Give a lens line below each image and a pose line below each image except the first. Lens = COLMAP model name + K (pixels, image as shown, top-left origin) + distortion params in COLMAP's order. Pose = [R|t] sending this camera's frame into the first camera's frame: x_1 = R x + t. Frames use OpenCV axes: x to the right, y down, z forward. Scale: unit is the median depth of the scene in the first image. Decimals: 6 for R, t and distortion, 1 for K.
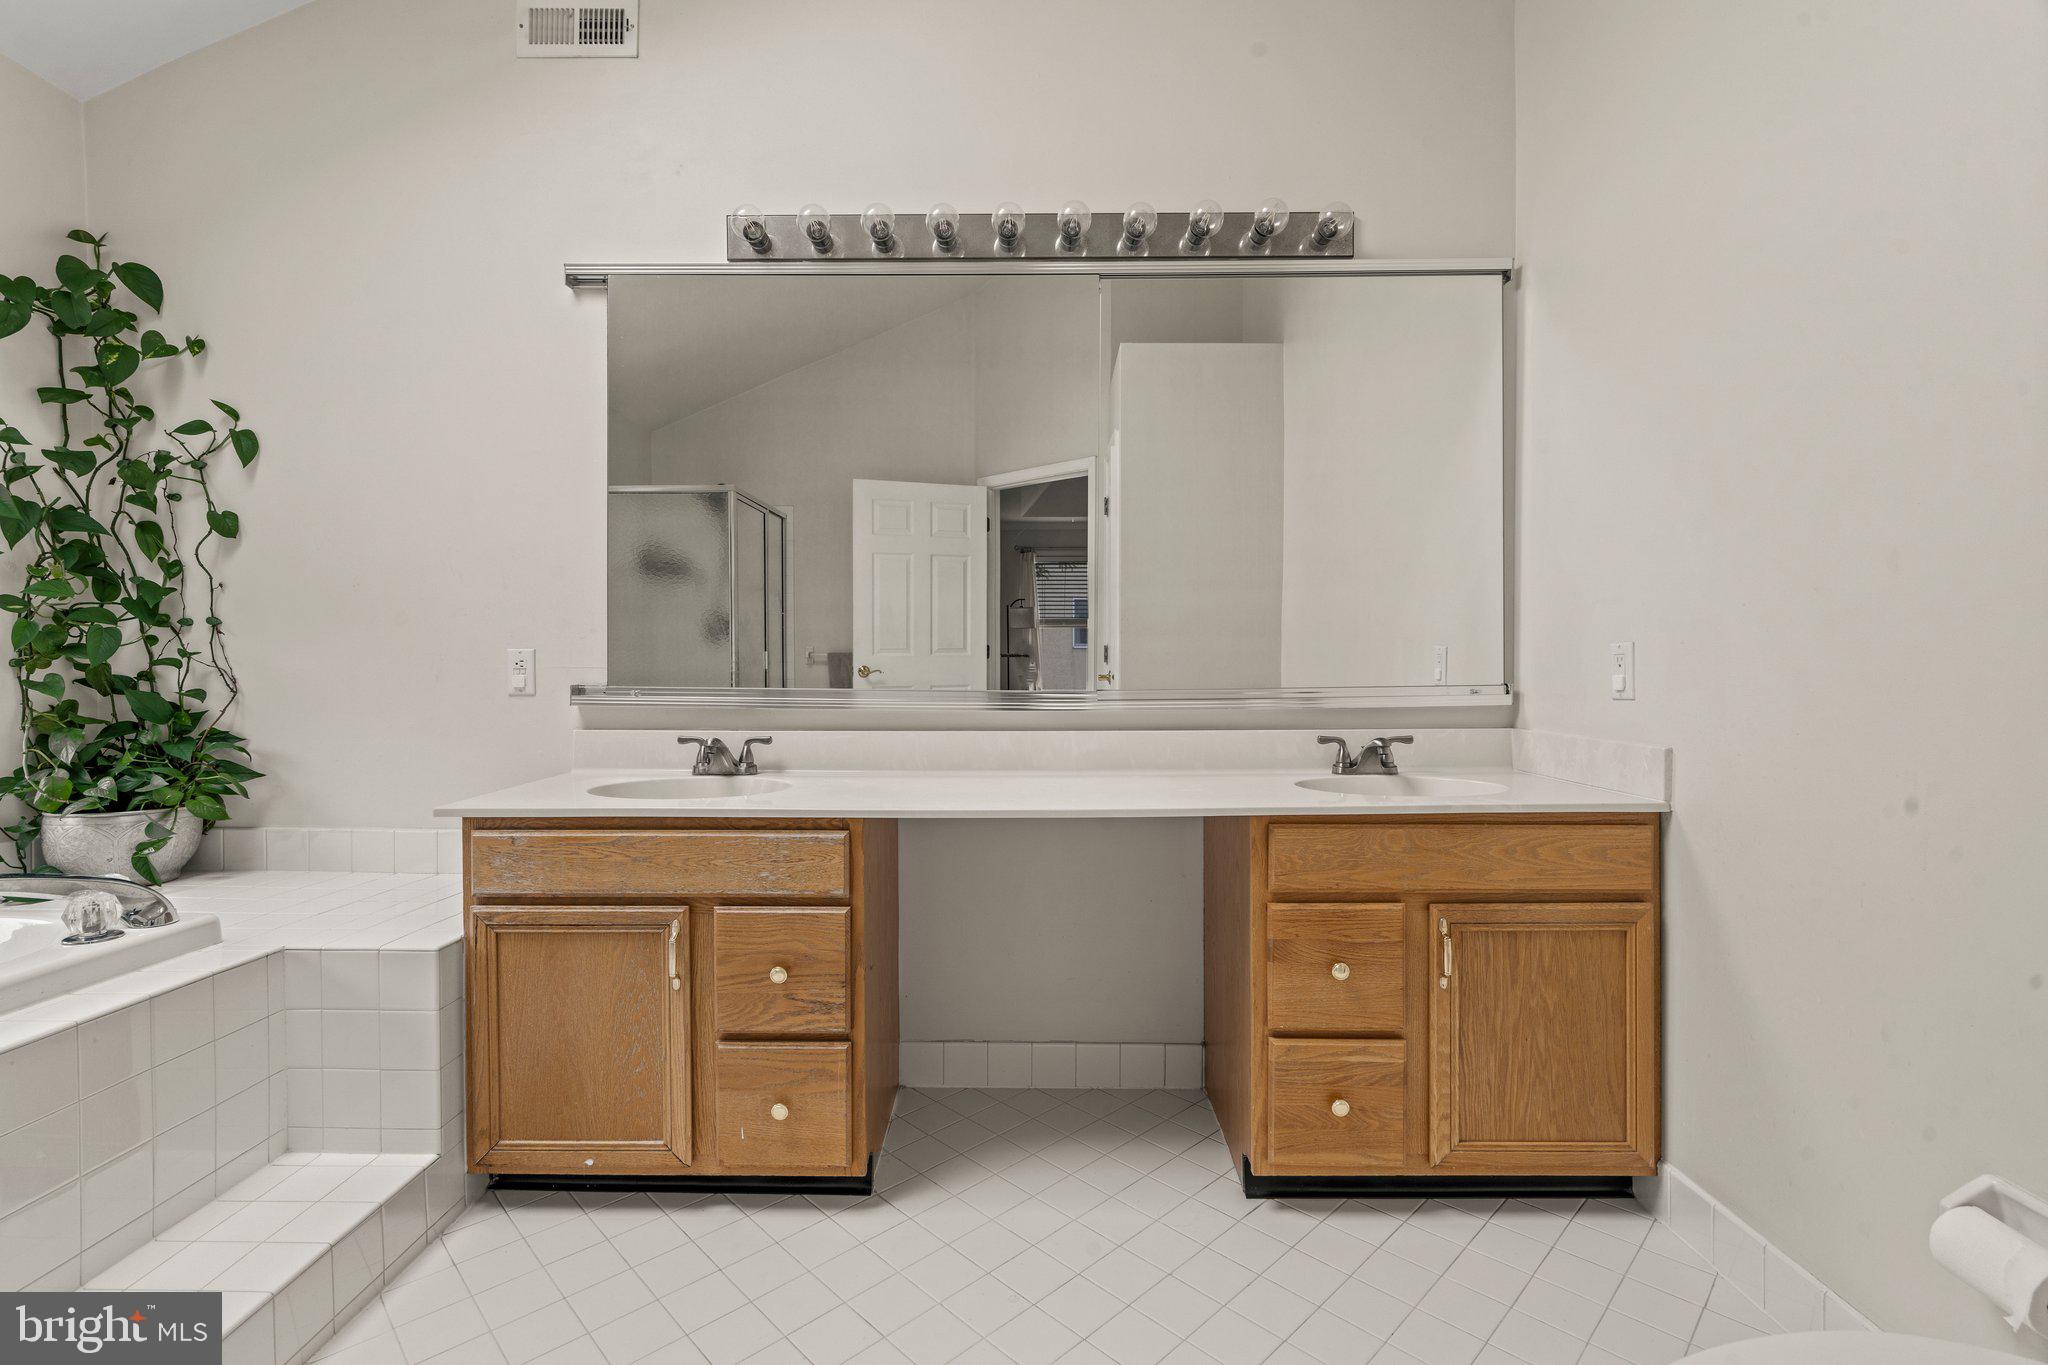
lens RADIAL K [[919.8, 0, 1019.8], [0, 919.8, 670.4], [0, 0, 1]] dist [-0.009256, 0.002794]
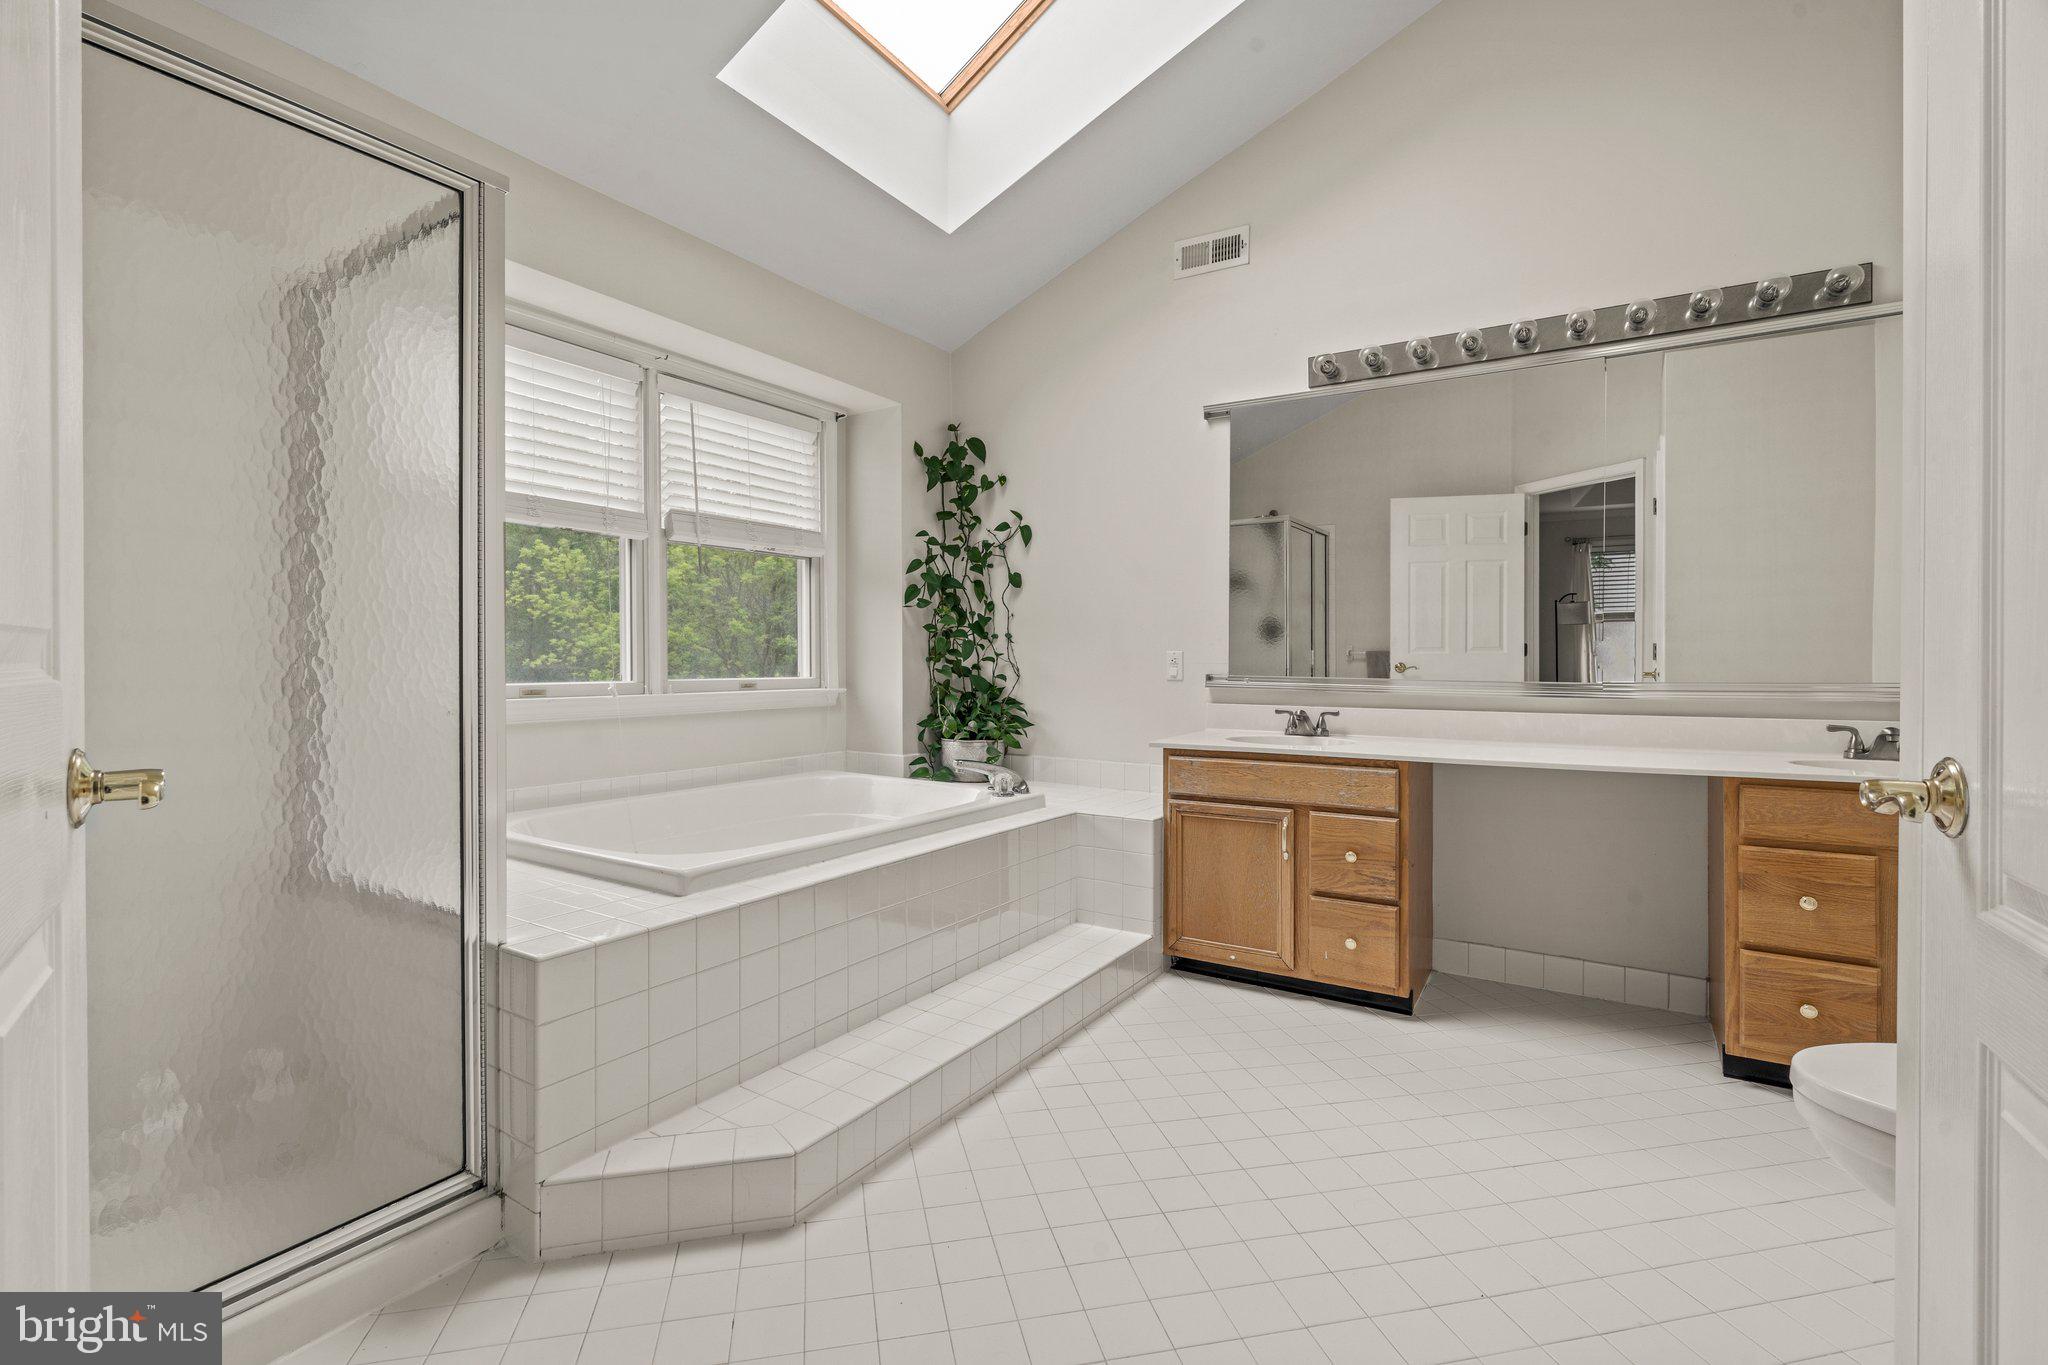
lens RADIAL K [[919.8, 0, 1020.1], [0, 919.8, 661.4], [0, 0, 1]] dist [-0.009256, 0.002794]
pose [[0.850643, 0.002782, -0.525736, 0.065359], [-0.005883, 0.999974, -0.004228, 0.002624], [0.525711, 0.006690, 0.850637, -0.505240]]
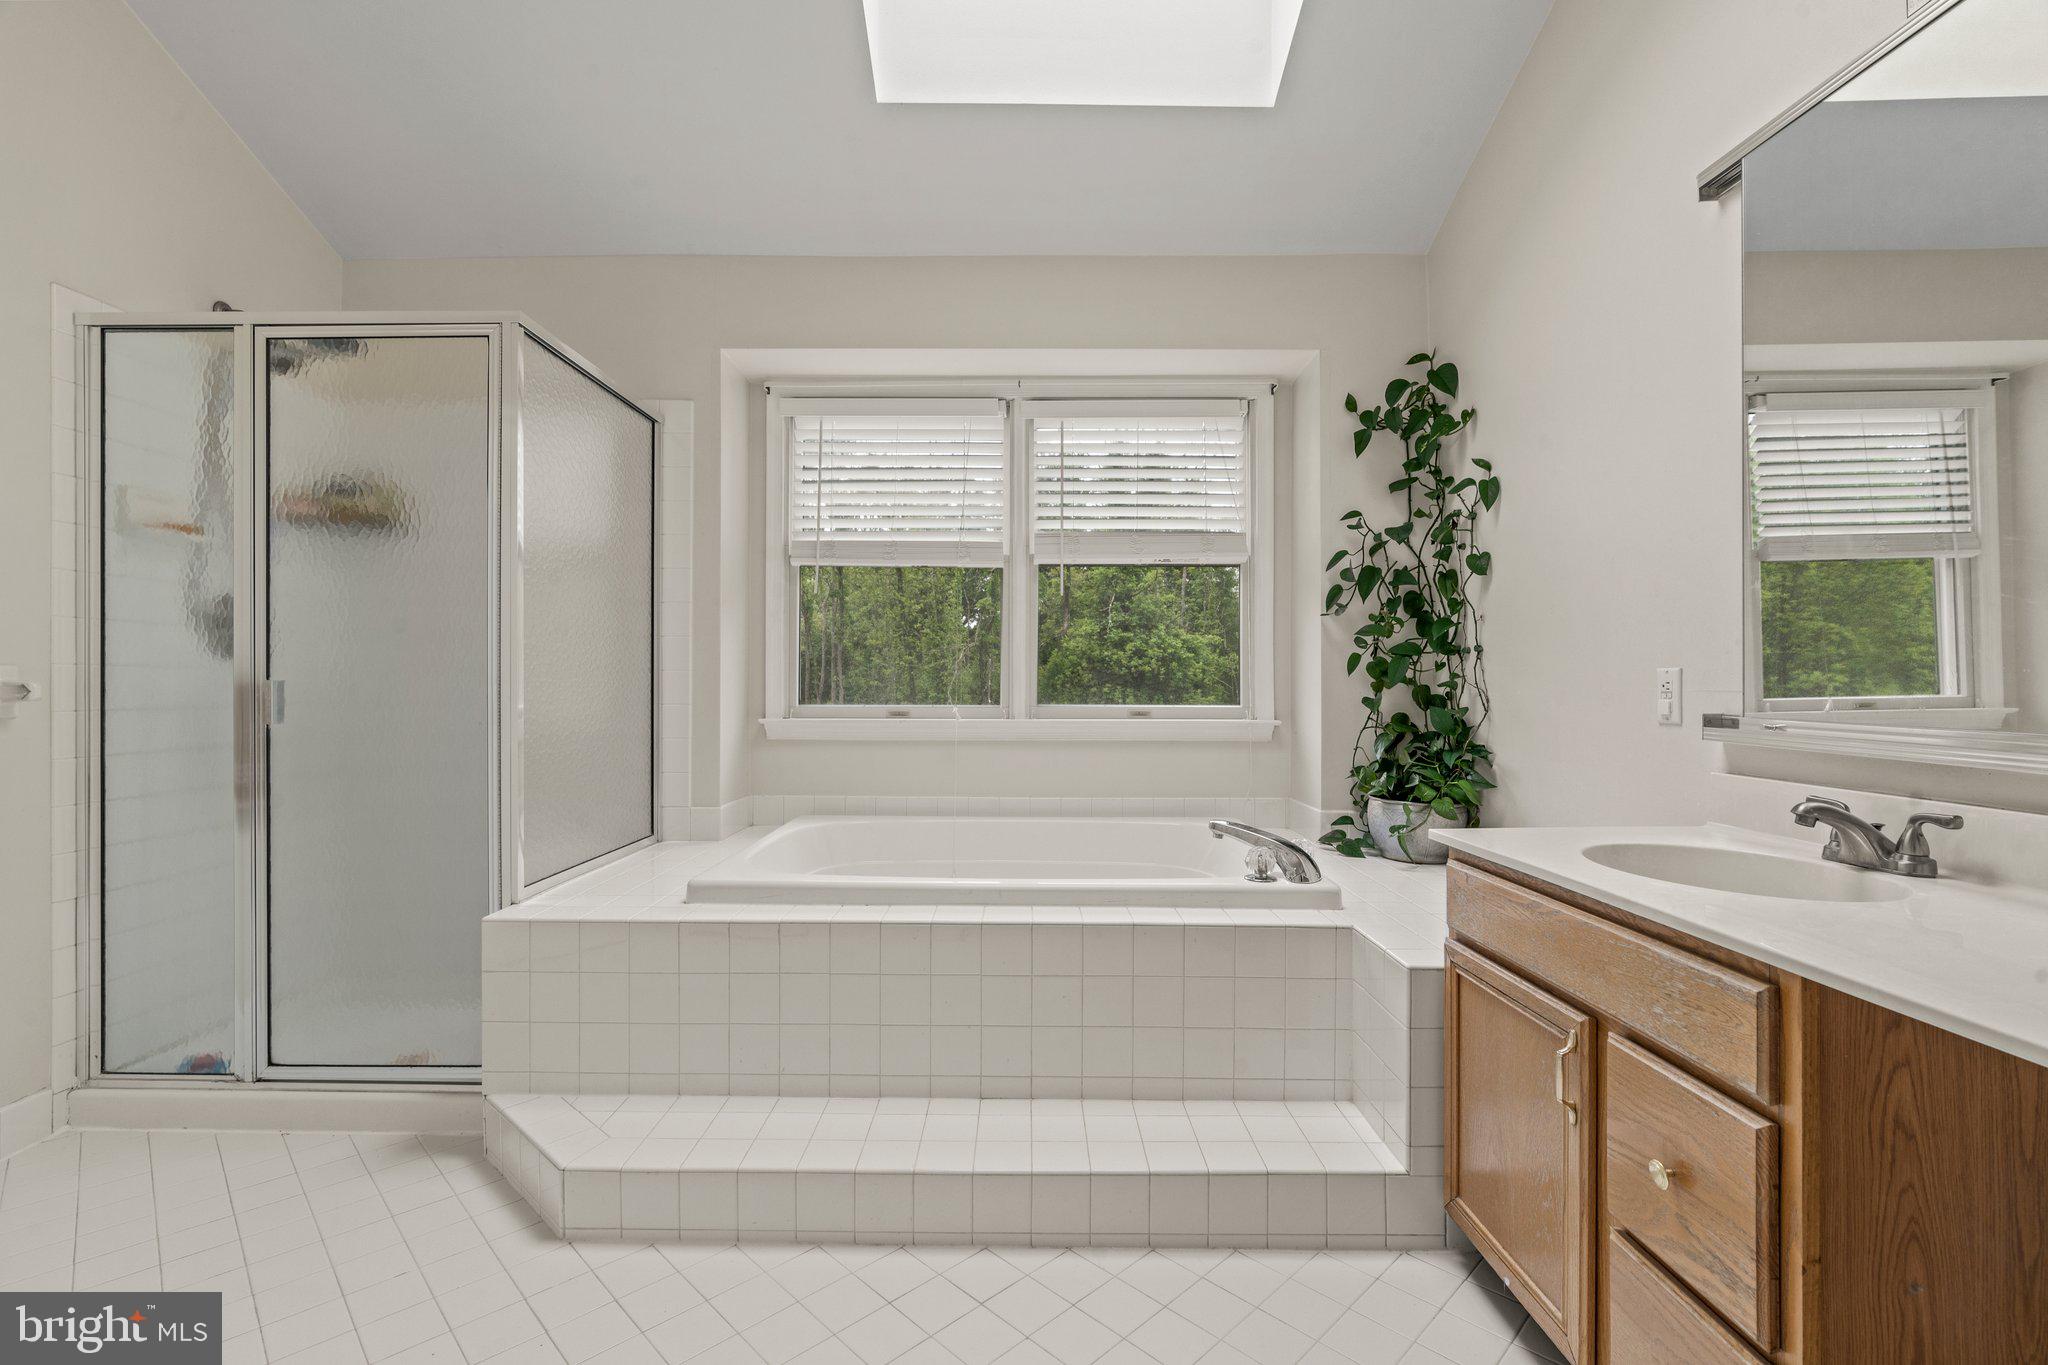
lens RADIAL K [[919.8, 0, 1012.2], [0, 919.8, 683.7], [0, 0, 1]] dist [-0.009256, 0.002794]
pose [[0.009249, -0.000867, -0.999957, 0.284011], [-0.009365, 0.999956, -0.000954, -0.003195], [0.999913, 0.009373, 0.009241, 0.416500]]
